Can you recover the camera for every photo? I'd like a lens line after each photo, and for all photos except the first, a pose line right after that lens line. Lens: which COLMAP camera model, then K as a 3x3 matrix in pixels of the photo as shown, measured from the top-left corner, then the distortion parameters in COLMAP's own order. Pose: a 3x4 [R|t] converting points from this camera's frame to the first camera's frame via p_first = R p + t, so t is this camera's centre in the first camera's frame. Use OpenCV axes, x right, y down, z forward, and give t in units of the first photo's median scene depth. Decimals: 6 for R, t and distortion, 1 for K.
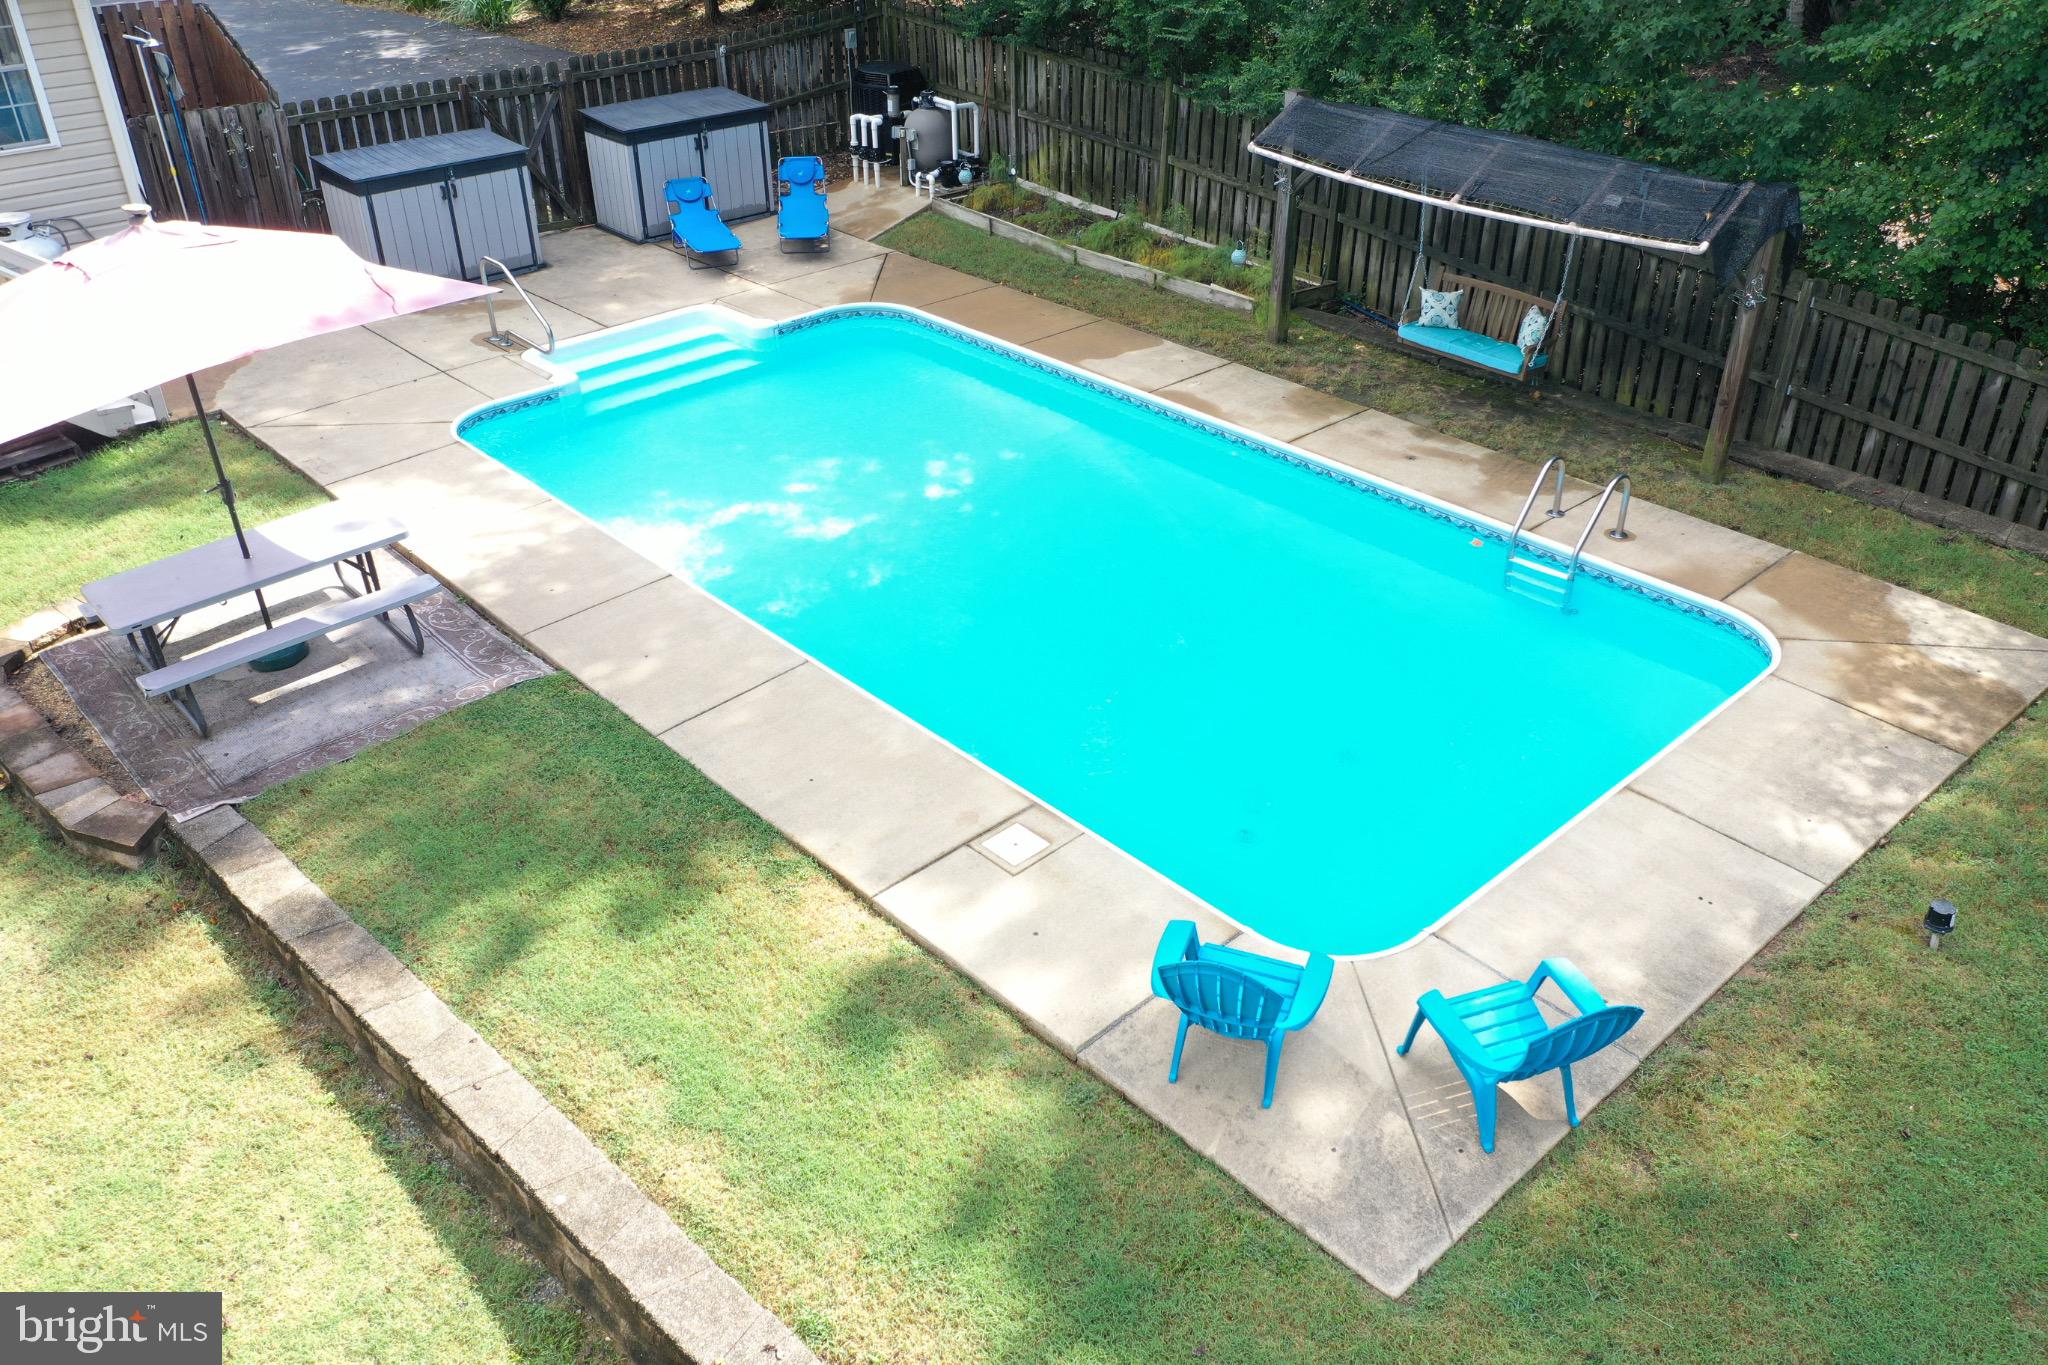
lens RADIAL K [[1624.8, 0, 1016.8], [0, 1624.8, 682.8], [0, 0, 1]] dist [-0.001005, -0.002148]
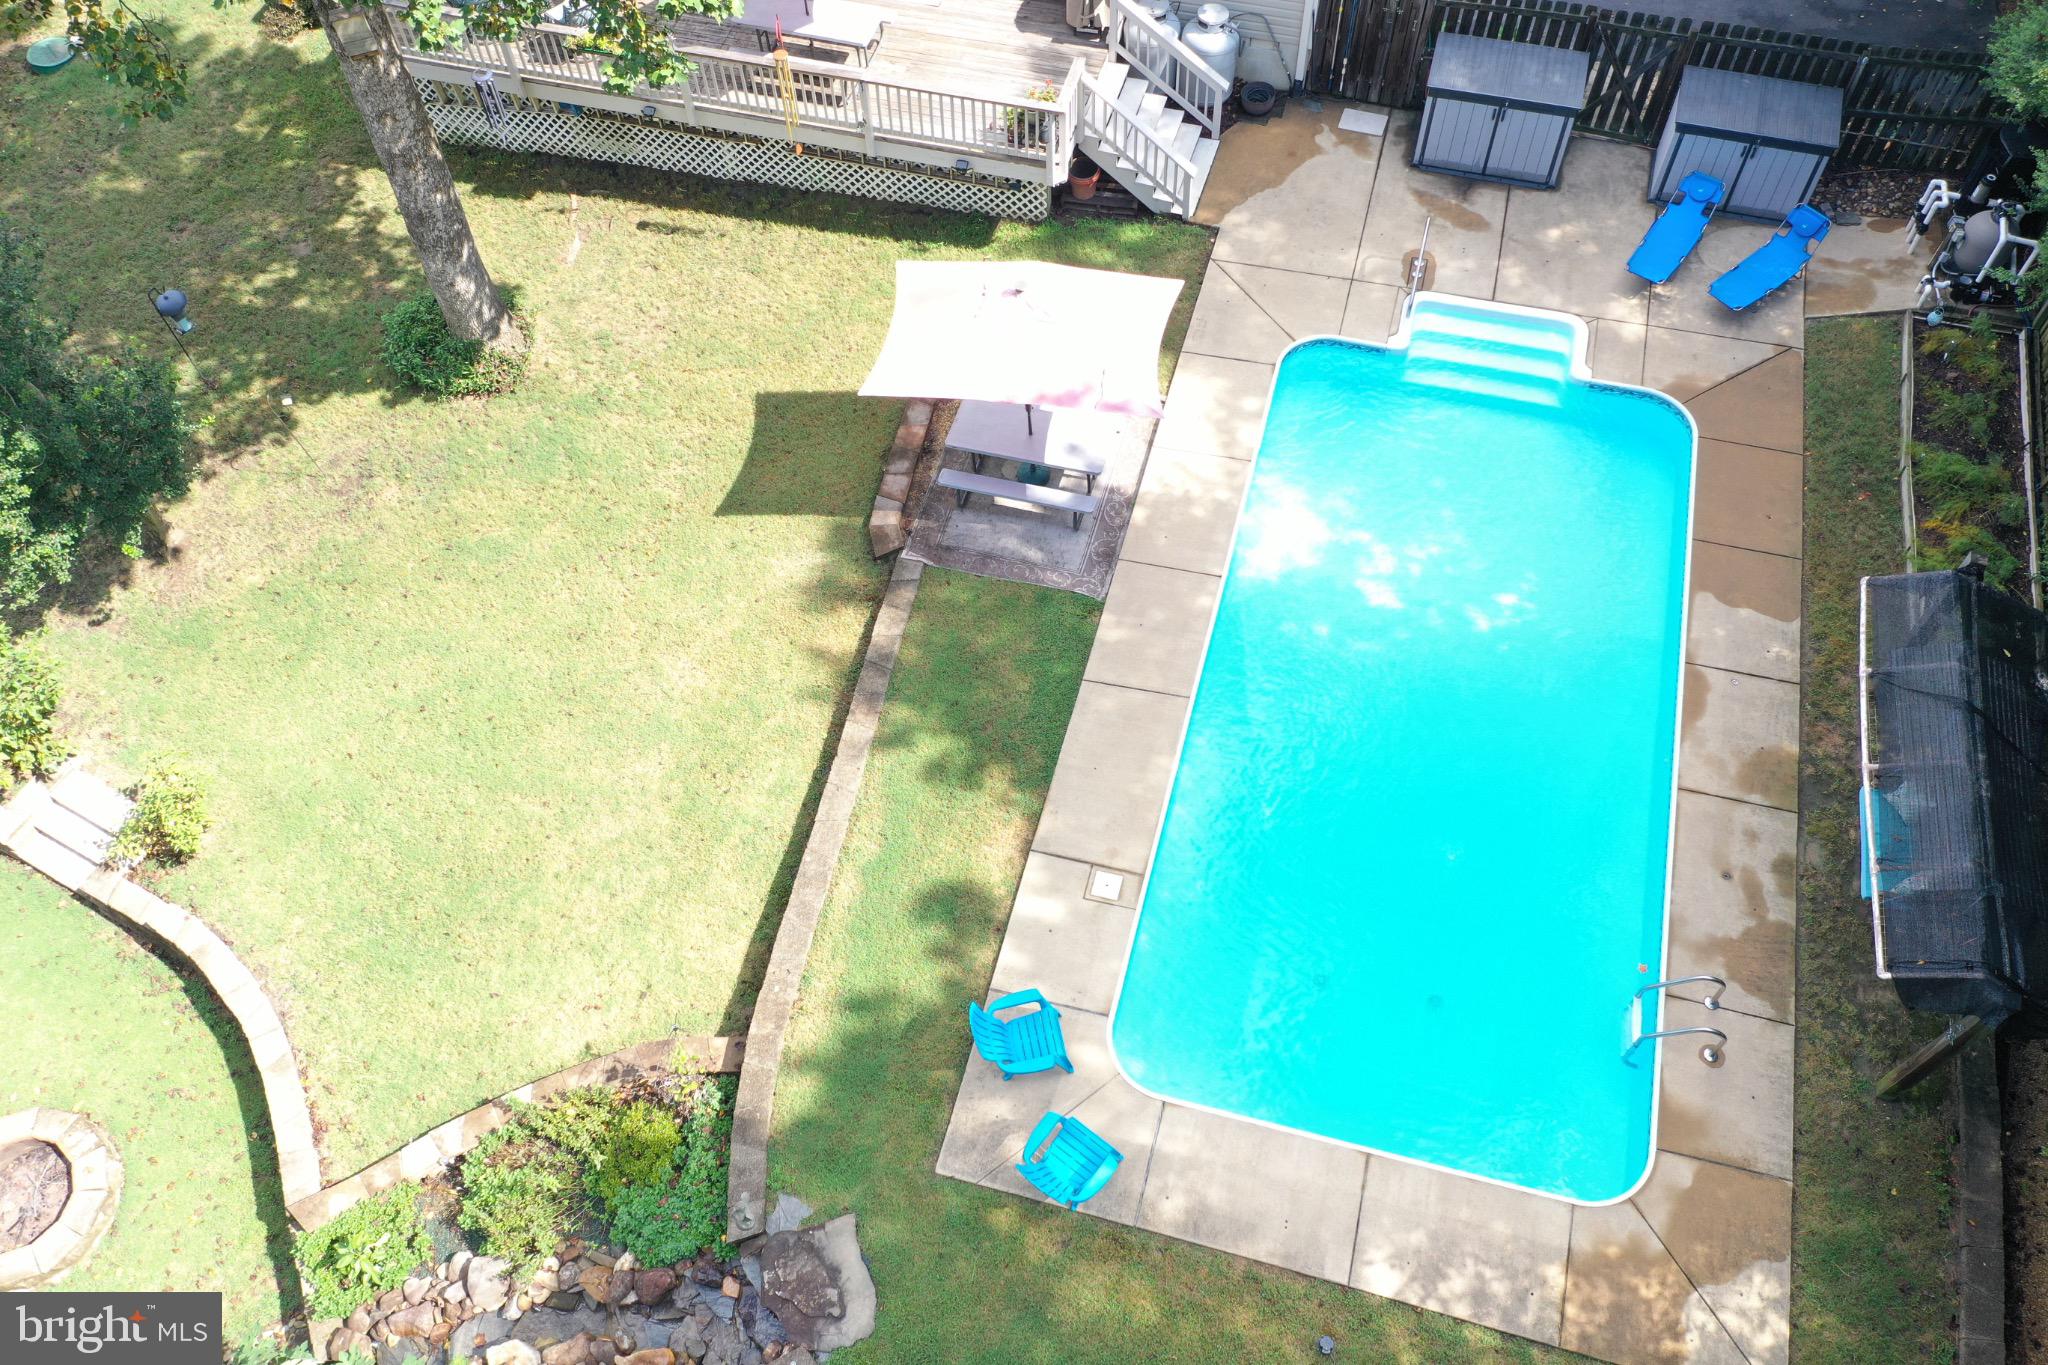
lens RADIAL K [[1611.3, 0, 1021.4], [0, 1611.3, 678.9], [0, 0, 1]] dist [0.003495, 0.000143]
pose [[0.531976, 0.706704, -0.466445, 0.434122], [-0.416758, 0.698040, 0.582283, -0.744738], [0.737099, -0.115366, 0.665865, -0.169485]]
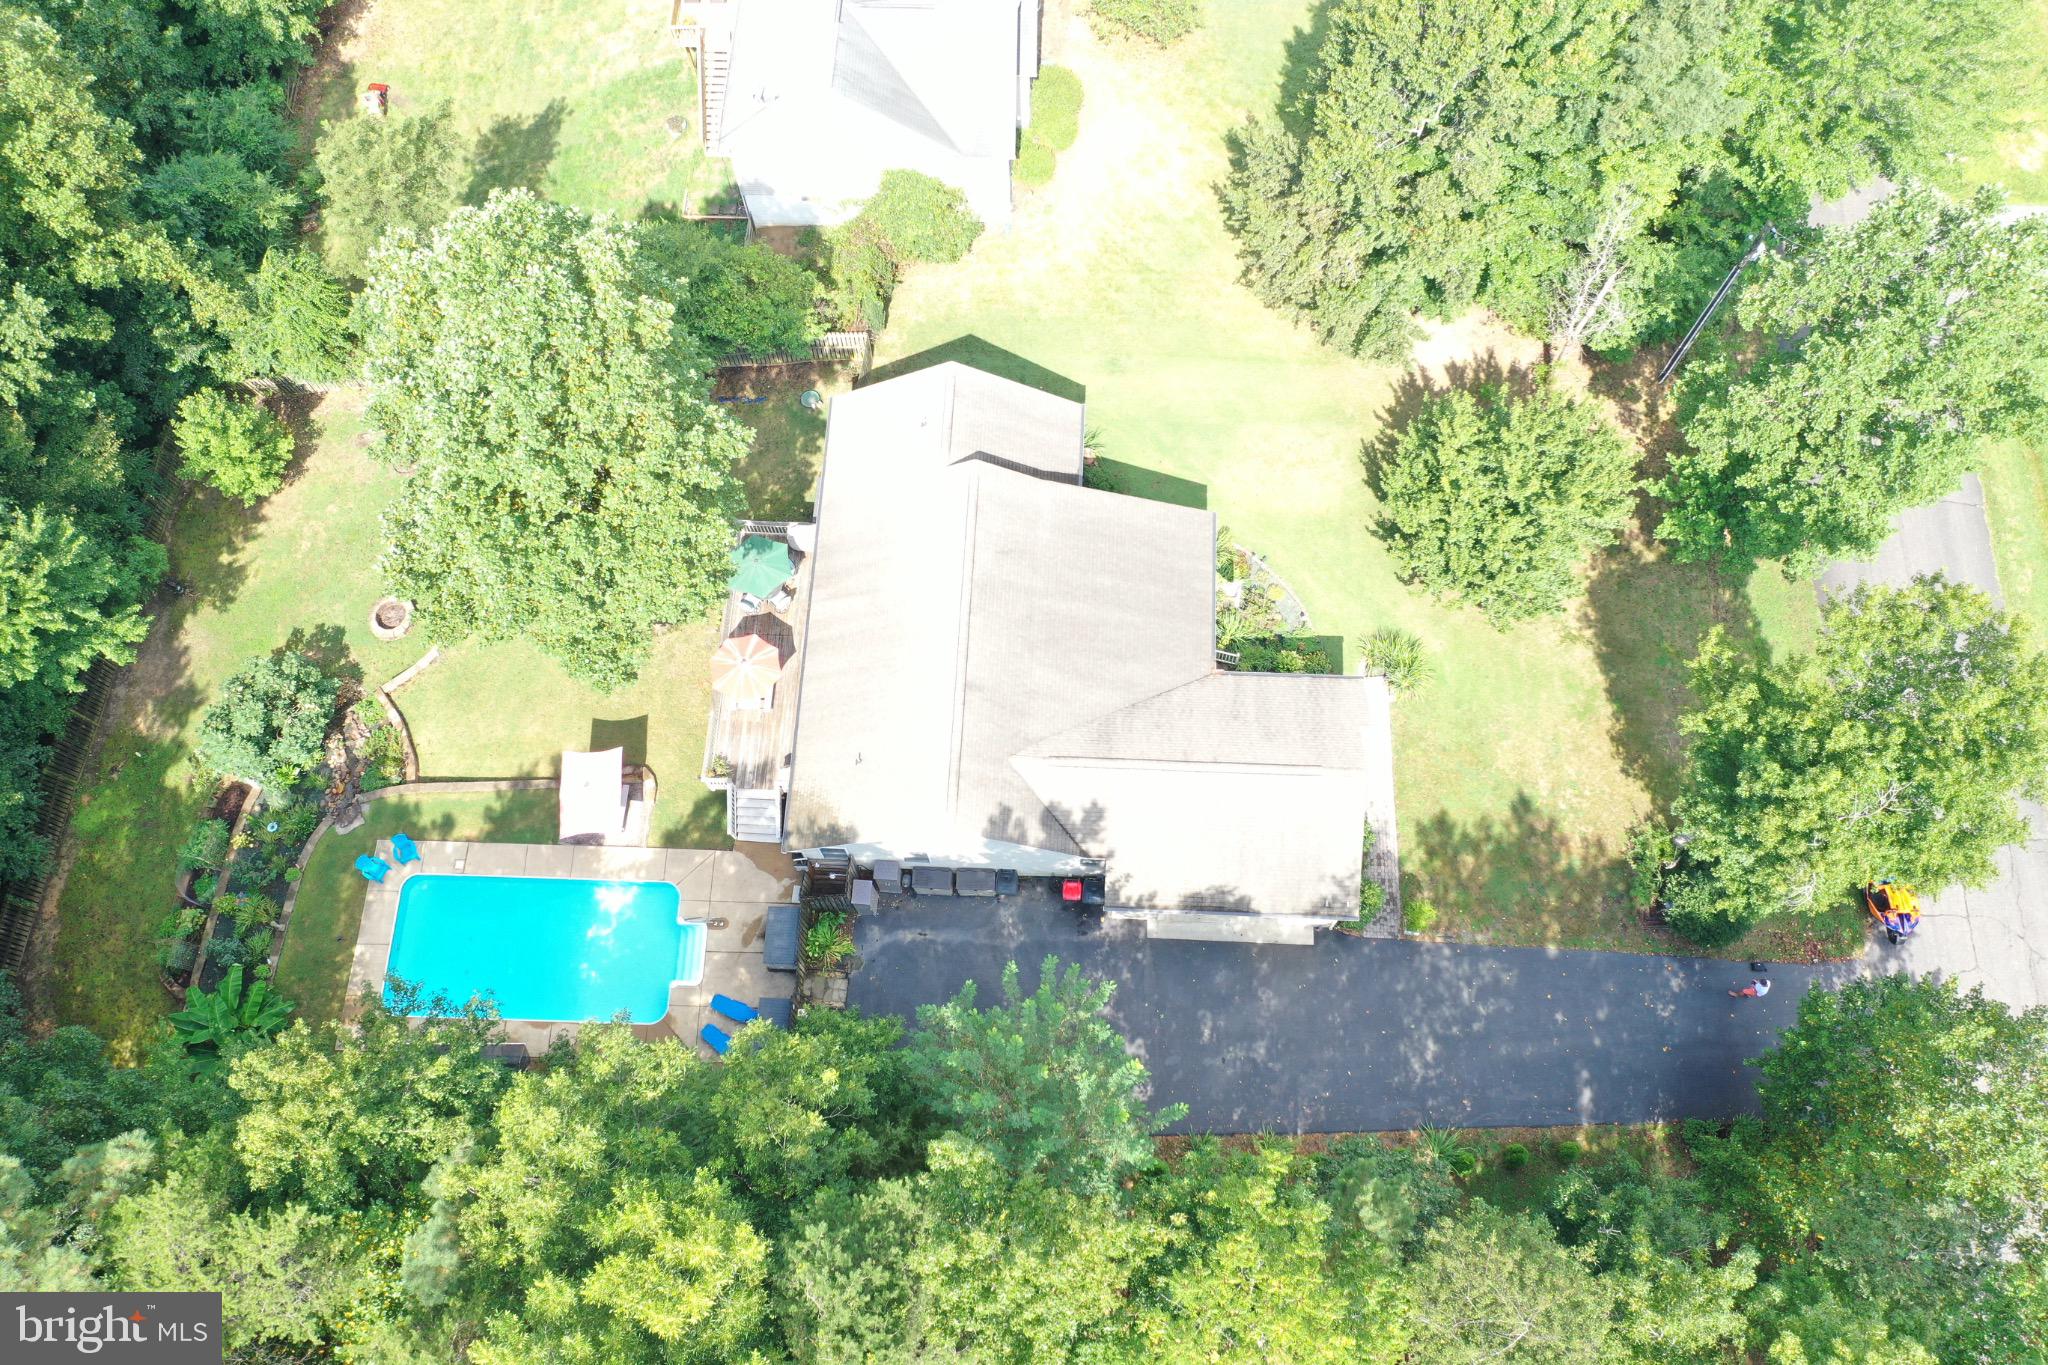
lens RADIAL K [[1566.6, 0, 1024.0], [0, 1566.6, 682.5], [0, 0, 1]] dist [0.005825, 0.001408]
pose [[-0.701929, 0.676046, -0.224180, -0.462844], [-0.342230, -0.044095, 0.938581, -4.504339], [0.624639, 0.735539, 0.262315, 0.154764]]
